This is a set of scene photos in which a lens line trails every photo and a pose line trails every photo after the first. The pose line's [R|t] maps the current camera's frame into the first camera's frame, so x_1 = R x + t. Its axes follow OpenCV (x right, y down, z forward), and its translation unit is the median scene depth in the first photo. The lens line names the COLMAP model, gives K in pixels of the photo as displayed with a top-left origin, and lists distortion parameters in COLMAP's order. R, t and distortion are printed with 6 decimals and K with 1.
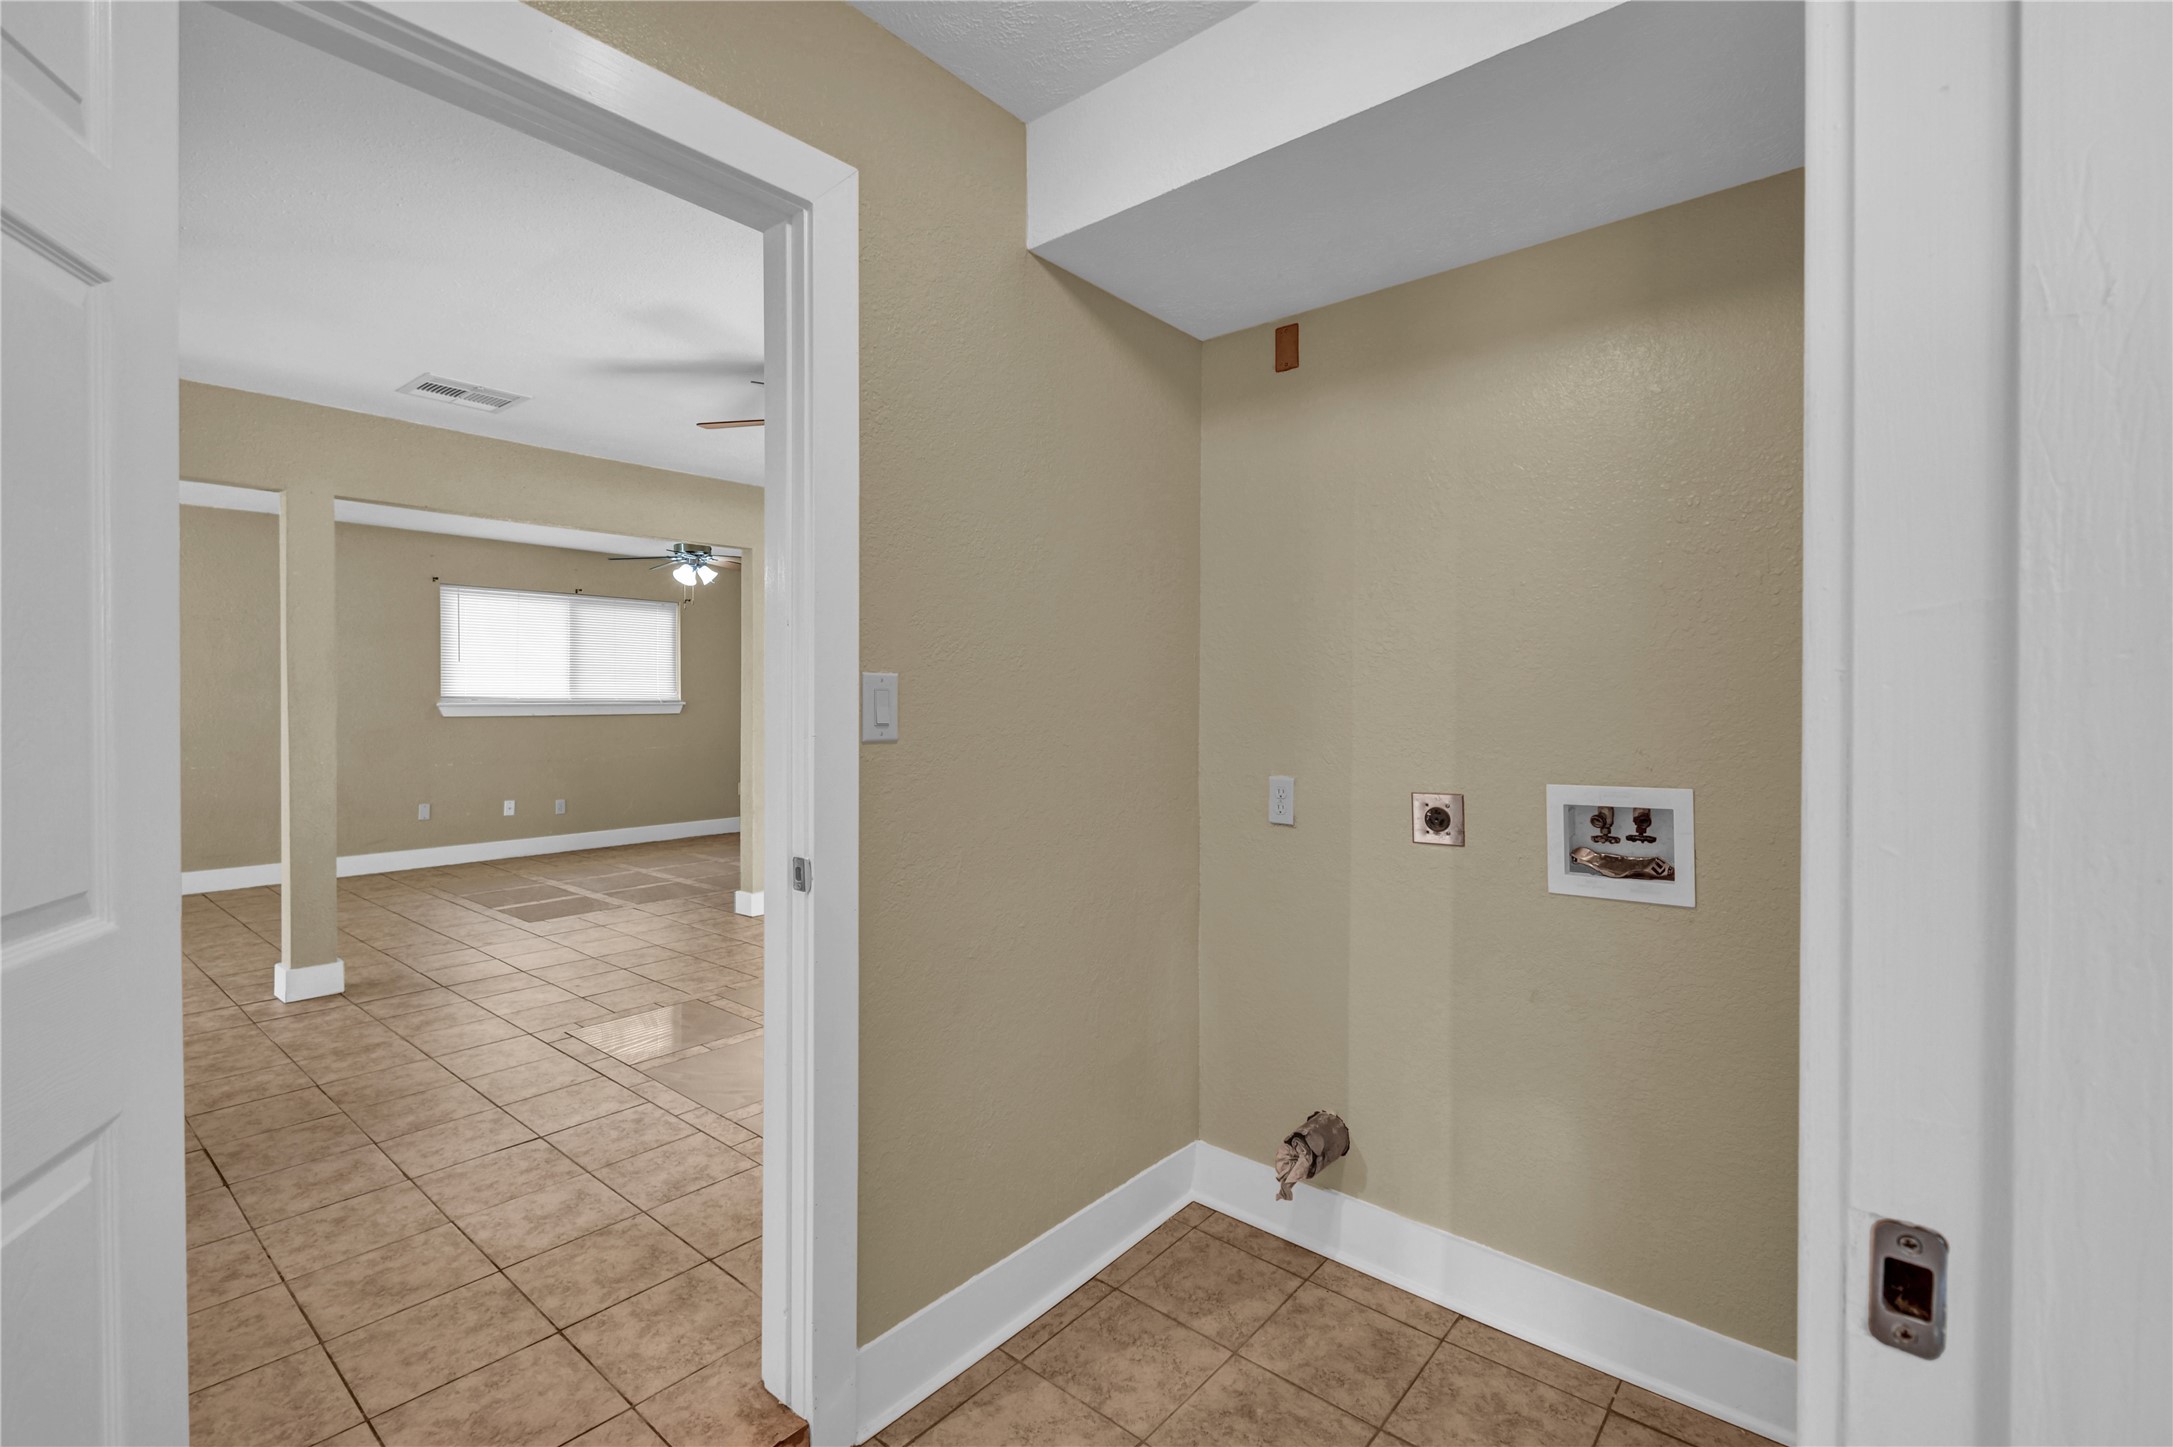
lens RADIAL K [[960.3, 0, 1116.5], [0, 960.3, 685.4], [0, 0, 1]] dist [0.021295, 0.000098]
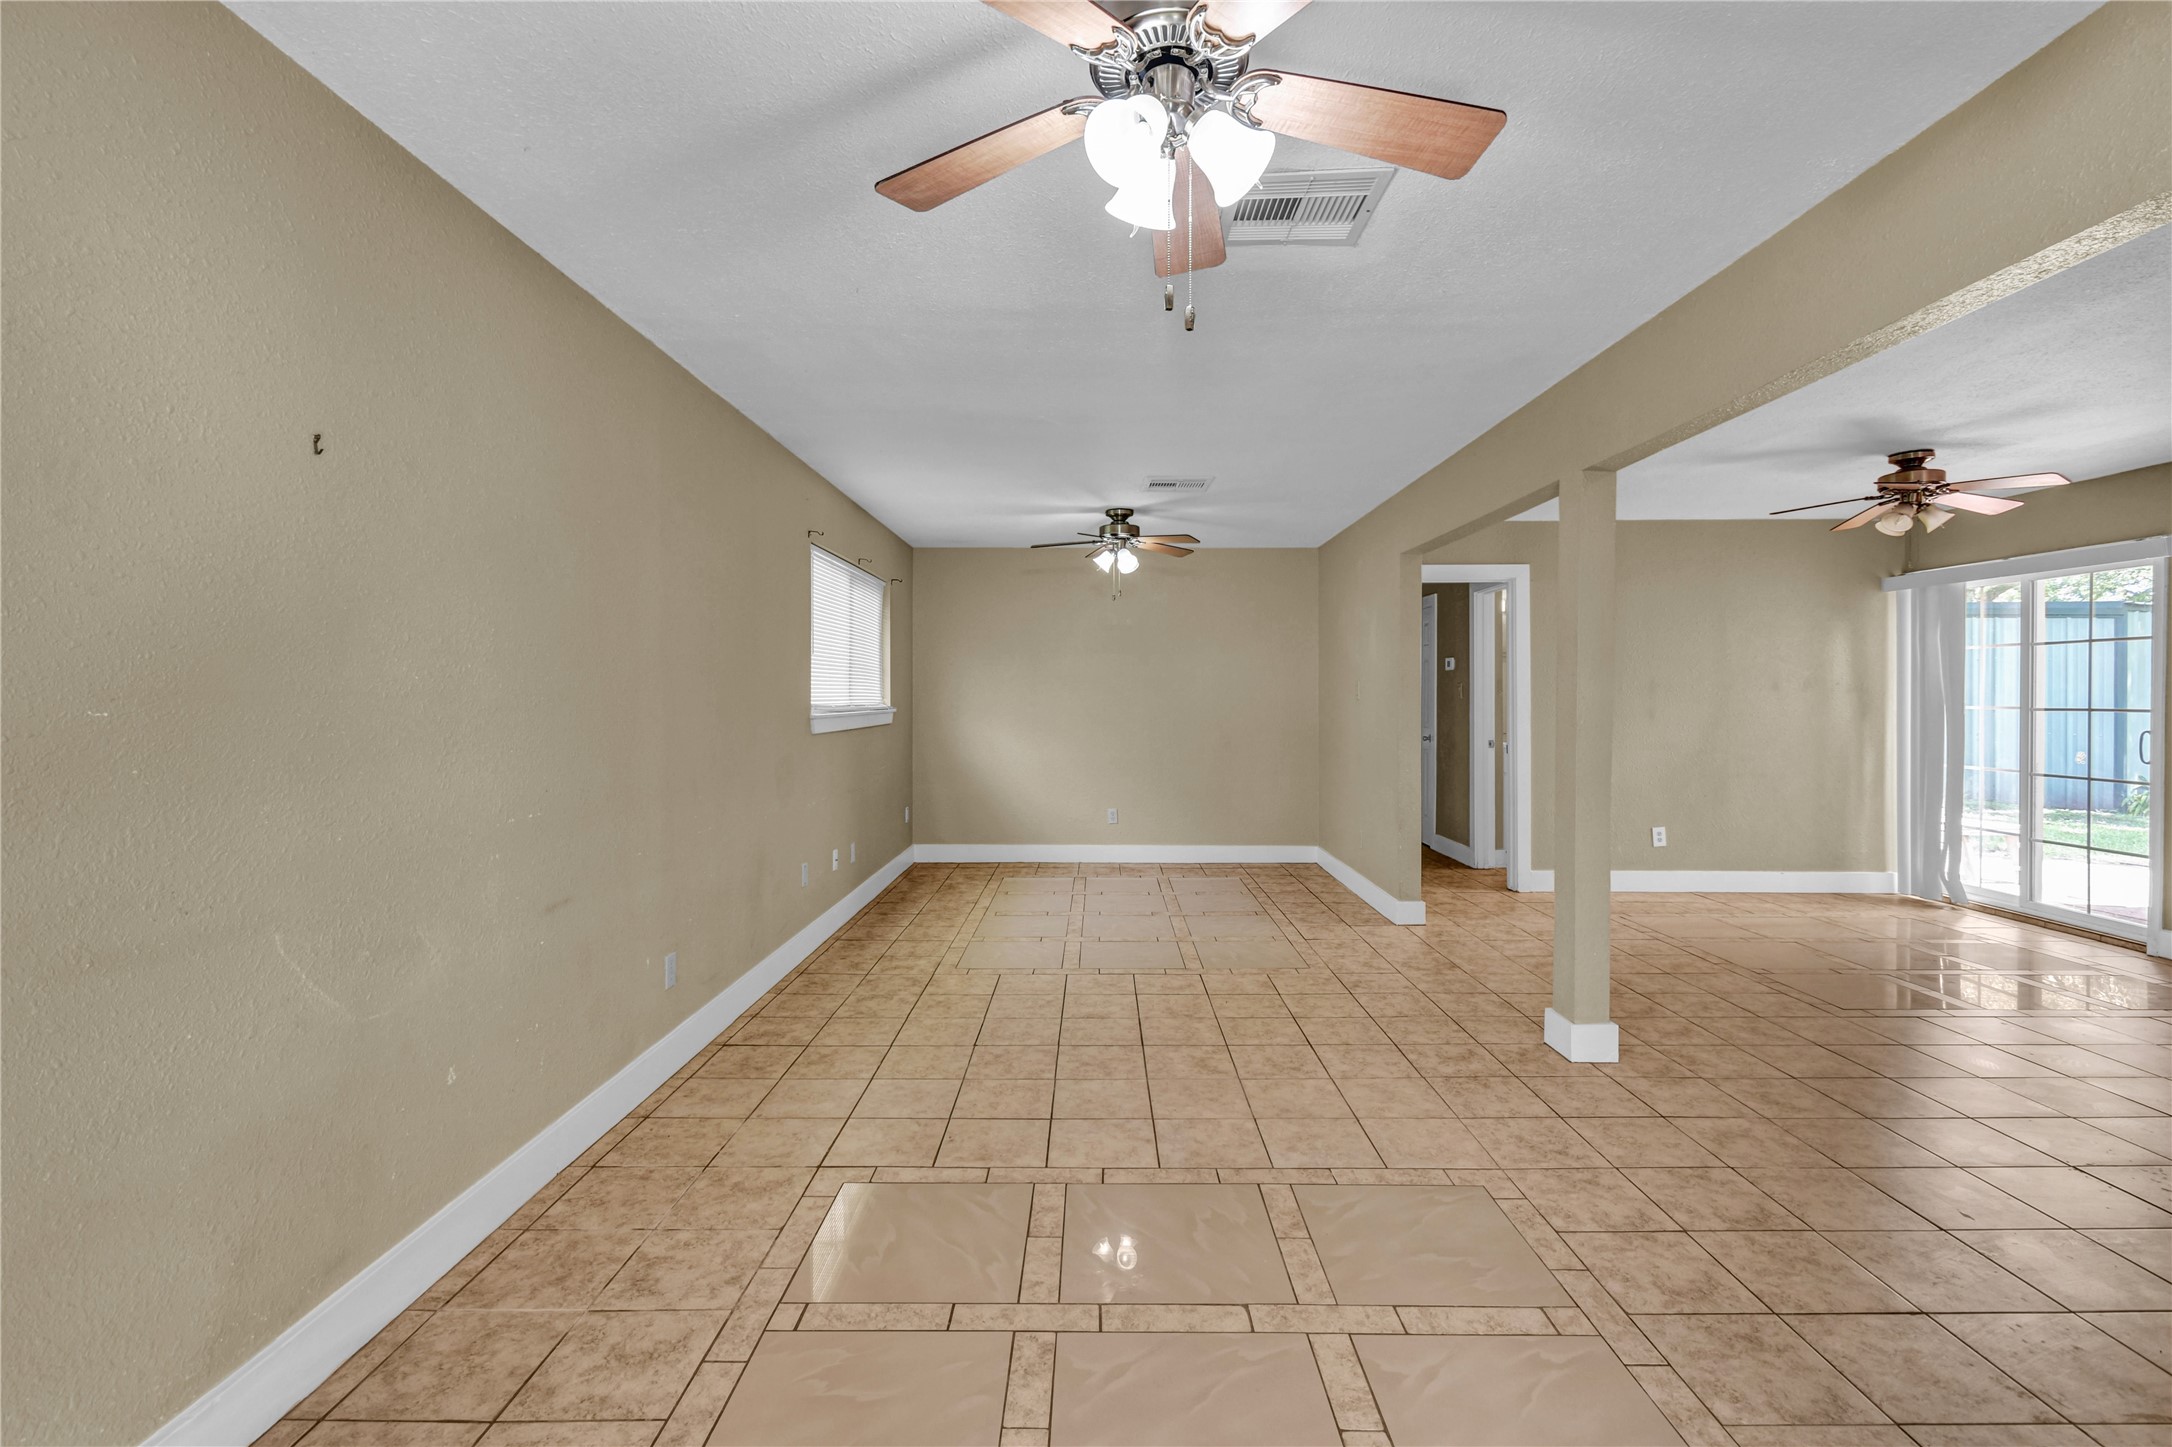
lens RADIAL K [[959.8, 0, 1116.0], [0, 959.8, 685.4], [0, 0, 1]] dist [0.021295, 0.000098]
pose [[0.762921, 0.002901, 0.646485, -1.013074], [-0.006136, 0.999977, 0.002755, -0.006002], [-0.646462, -0.006069, 0.762922, 0.365795]]
